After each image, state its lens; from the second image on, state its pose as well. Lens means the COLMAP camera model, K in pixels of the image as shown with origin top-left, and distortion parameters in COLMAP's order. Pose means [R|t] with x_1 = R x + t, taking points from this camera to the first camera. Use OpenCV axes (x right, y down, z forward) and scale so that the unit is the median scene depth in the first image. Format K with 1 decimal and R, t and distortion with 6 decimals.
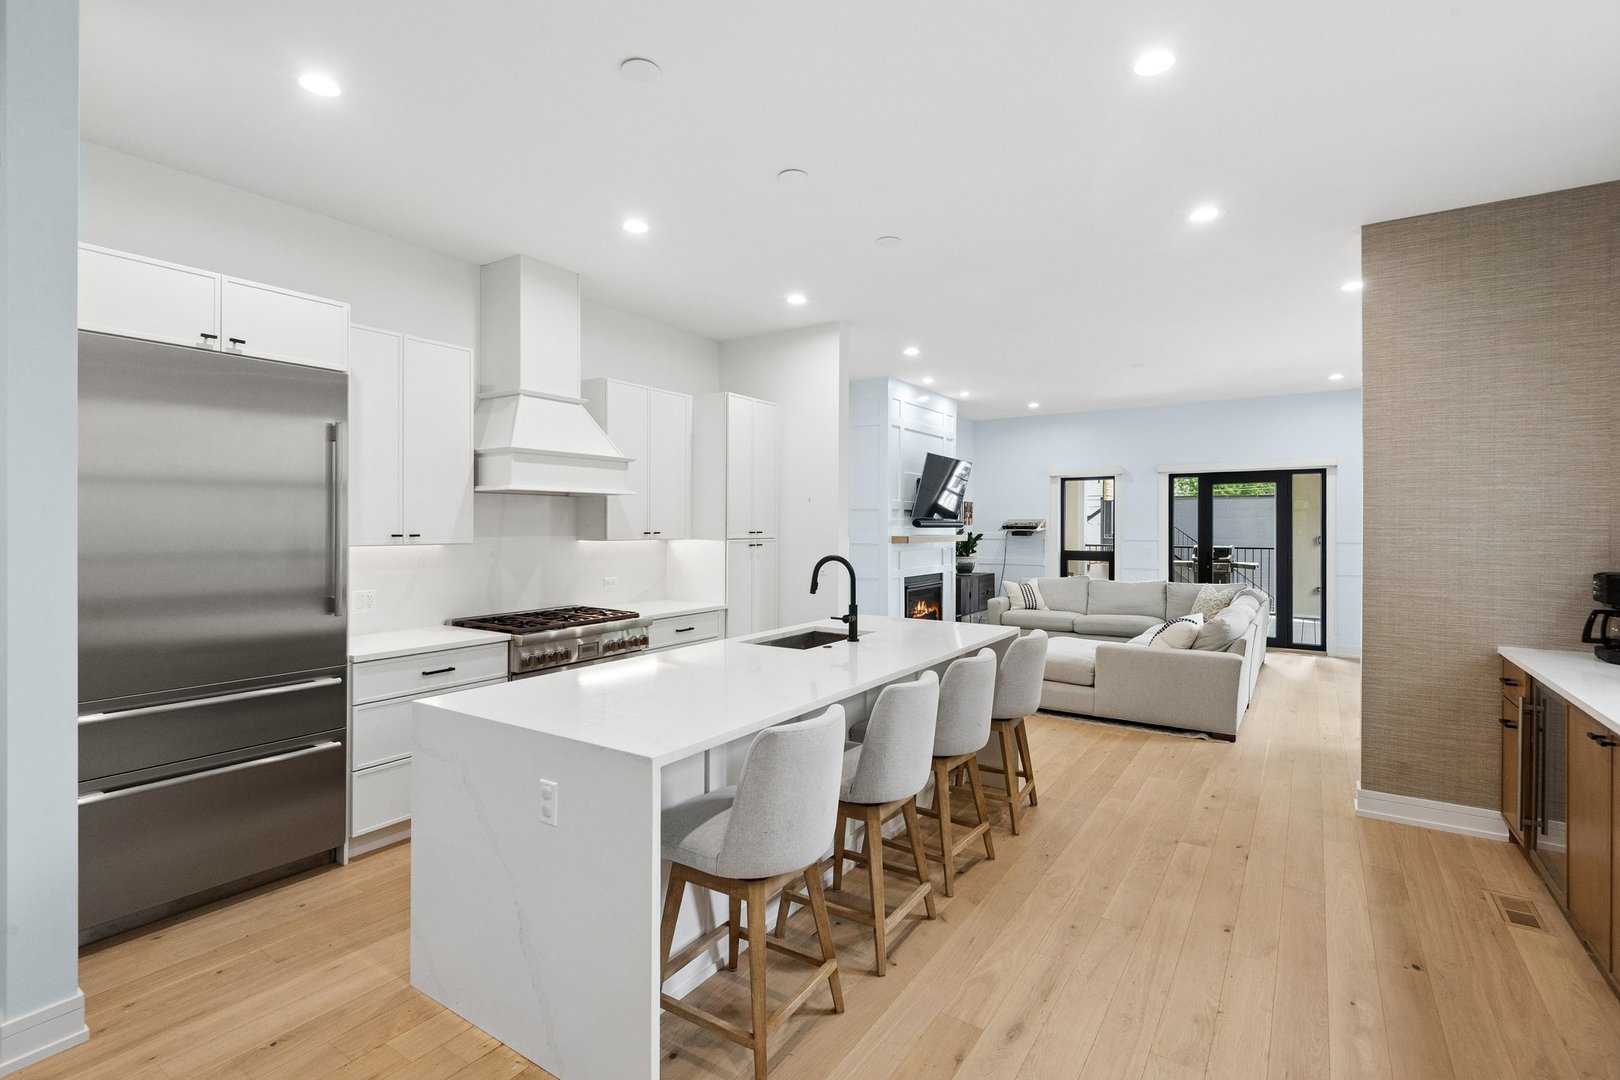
lens RADIAL K [[746.4, 0, 805.1], [0, 746.4, 519.1], [0, 0, 1]] dist [0.026558, -0.017297]
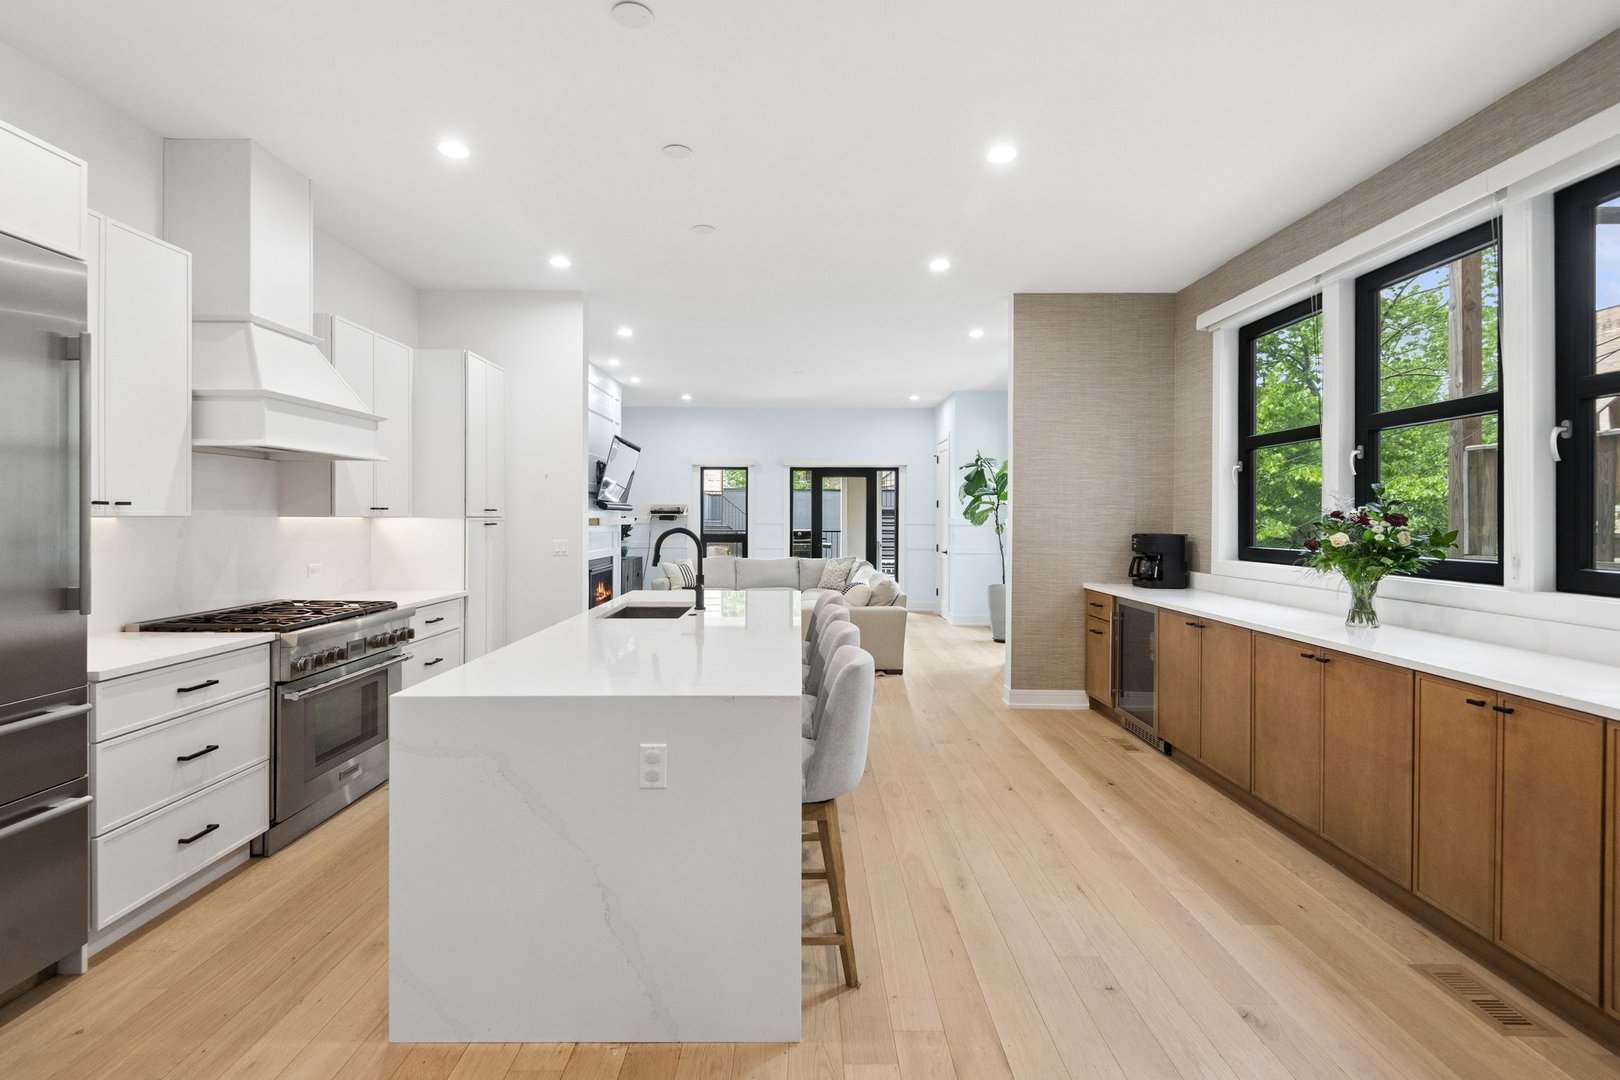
lens RADIAL K [[746.4, 0, 805.1], [0, 746.4, 519.1], [0, 0, 1]] dist [0.026558, -0.017297]
pose [[0.827807, 0.000882, 0.561012, -0.308291], [-0.007698, 0.999922, 0.009786, 0.019915], [-0.560960, -0.012420, 0.827750, 0.039822]]
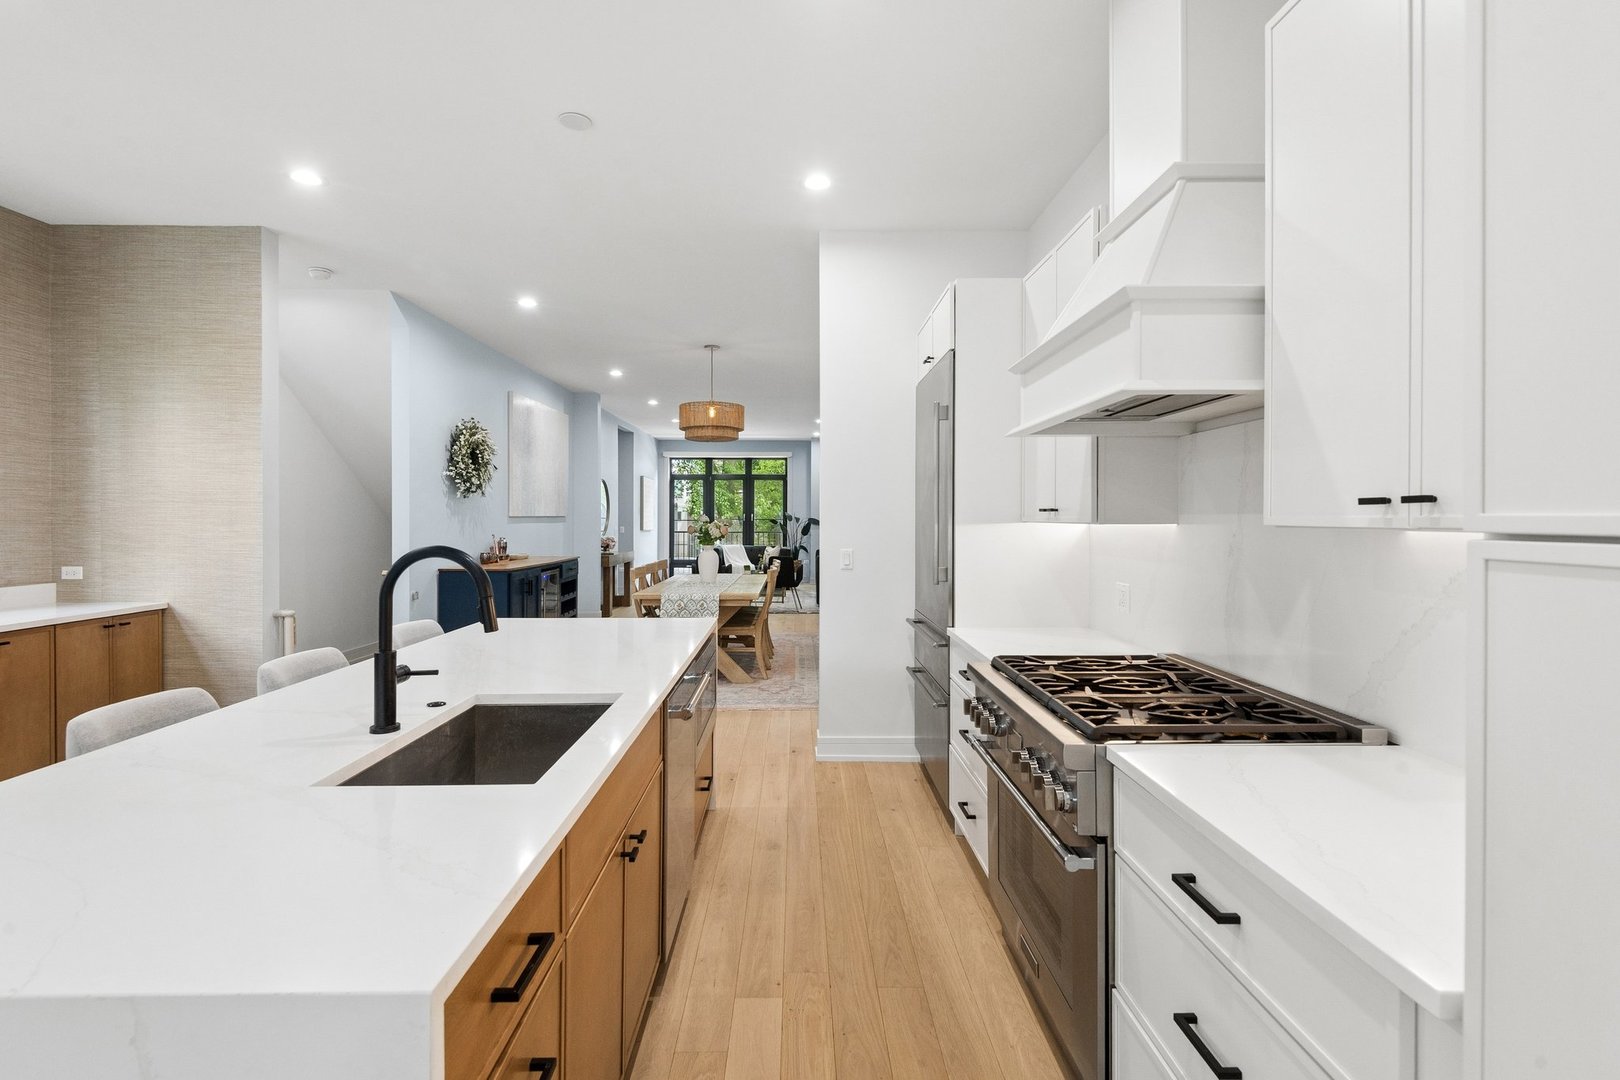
lens RADIAL K [[746.4, 0, 805.1], [0, 746.4, 519.1], [0, 0, 1]] dist [0.026558, -0.017297]
pose [[-0.823927, -0.000872, -0.566696, 0.088372], [0.002579, 0.999983, -0.005288, 0.027436], [0.566690, -0.005819, -0.823910, 1.178676]]
